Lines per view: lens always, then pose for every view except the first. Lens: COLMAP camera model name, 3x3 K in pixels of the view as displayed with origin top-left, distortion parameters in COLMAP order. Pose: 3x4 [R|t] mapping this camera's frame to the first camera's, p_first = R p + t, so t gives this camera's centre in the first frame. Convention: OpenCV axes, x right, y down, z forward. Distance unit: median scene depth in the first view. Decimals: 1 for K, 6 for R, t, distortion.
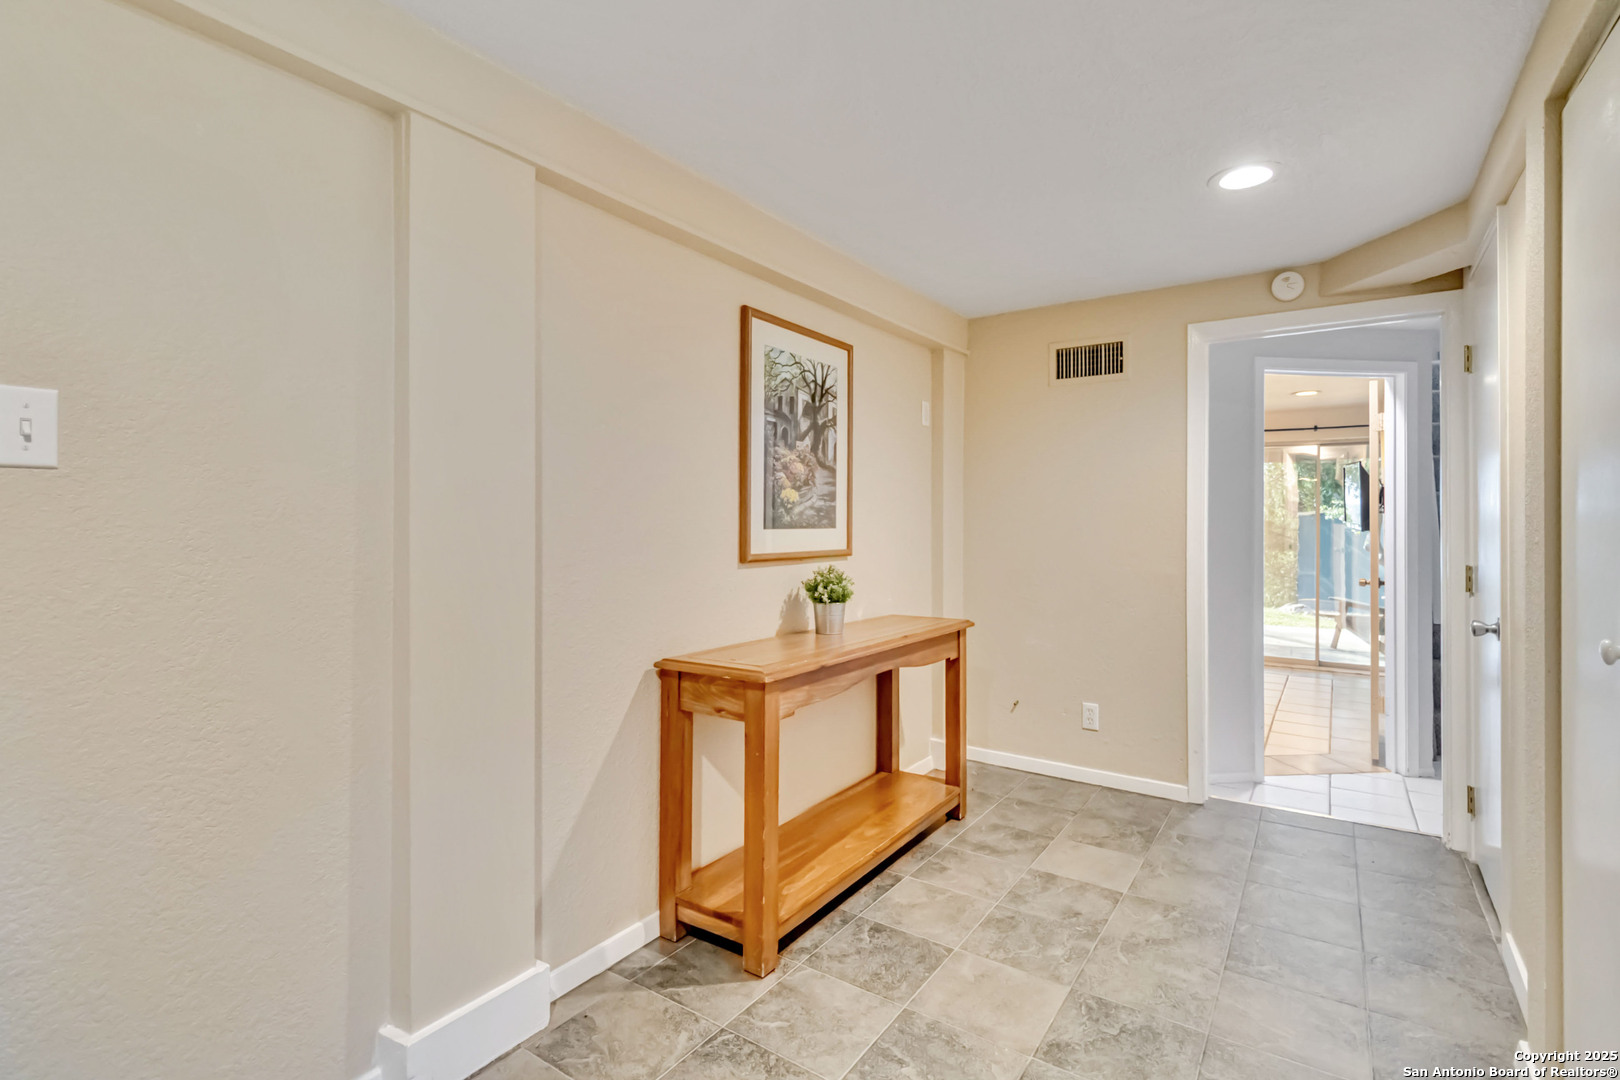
lens RADIAL K [[758.0, 0, 800.9], [0, 758.0, 526.4], [0, 0, 1]] dist [-0.006945, 0.003369]
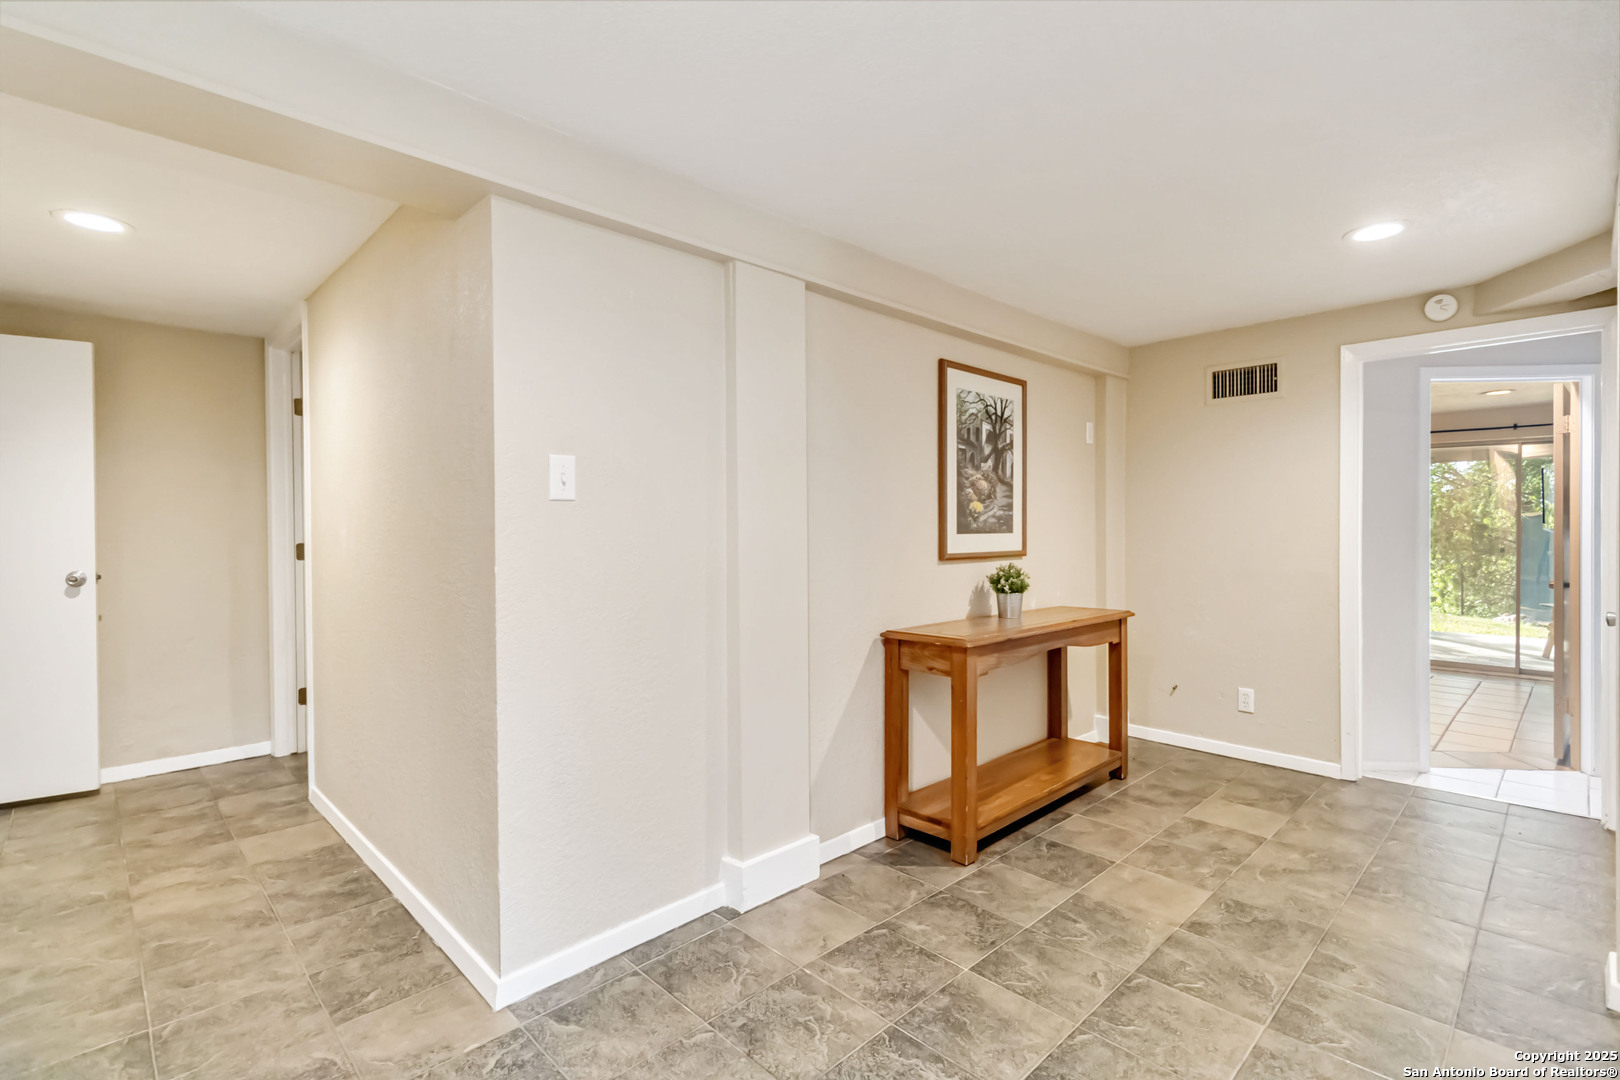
lens RADIAL K [[758.0, 0, 805.4], [0, 758.0, 539.6], [0, 0, 1]] dist [-0.006945, 0.003369]
pose [[0.981683, -0.004376, -0.190470, -0.052983], [0.006111, 0.999945, 0.008524, 0.000769], [0.190422, -0.009532, 0.981656, -0.274254]]
